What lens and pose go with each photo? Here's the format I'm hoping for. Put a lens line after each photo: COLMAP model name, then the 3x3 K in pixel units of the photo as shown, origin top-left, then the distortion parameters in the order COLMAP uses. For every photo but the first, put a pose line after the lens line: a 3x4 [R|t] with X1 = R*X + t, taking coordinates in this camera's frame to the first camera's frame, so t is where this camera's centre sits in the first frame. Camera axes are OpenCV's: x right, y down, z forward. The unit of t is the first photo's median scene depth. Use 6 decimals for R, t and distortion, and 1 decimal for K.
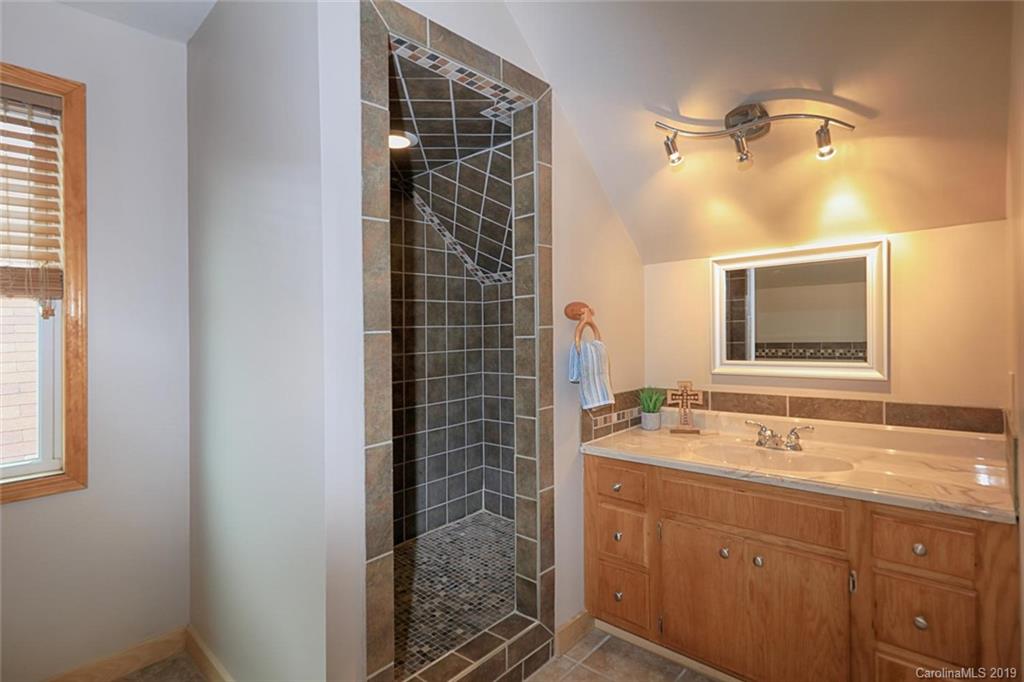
lens RADIAL K [[498.6, 0, 511.7], [0, 498.6, 331.2], [0, 0, 1]] dist [0.002116, -0.000266]
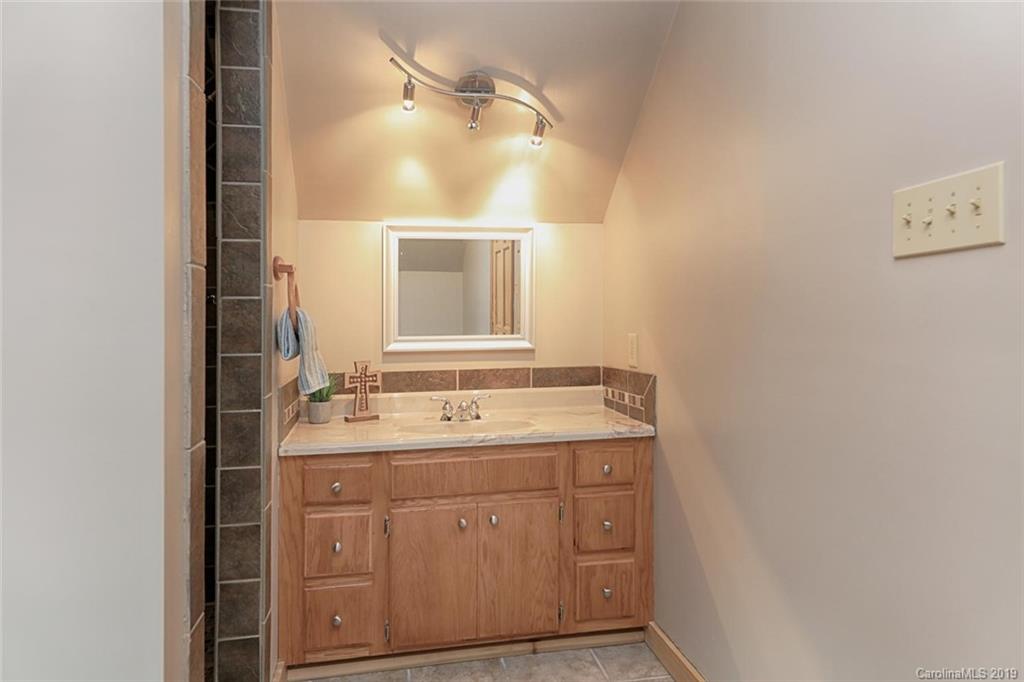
lens RADIAL K [[660.5, 0, 513.1], [0, 660.5, 337.7], [0, 0, 1]] dist [0.000852, -0.000130]
pose [[0.588000, -0.003719, 0.808852, -0.514553], [-0.003860, 0.999965, 0.007404, 0.061050], [-0.808851, -0.007476, 0.587966, 0.139348]]
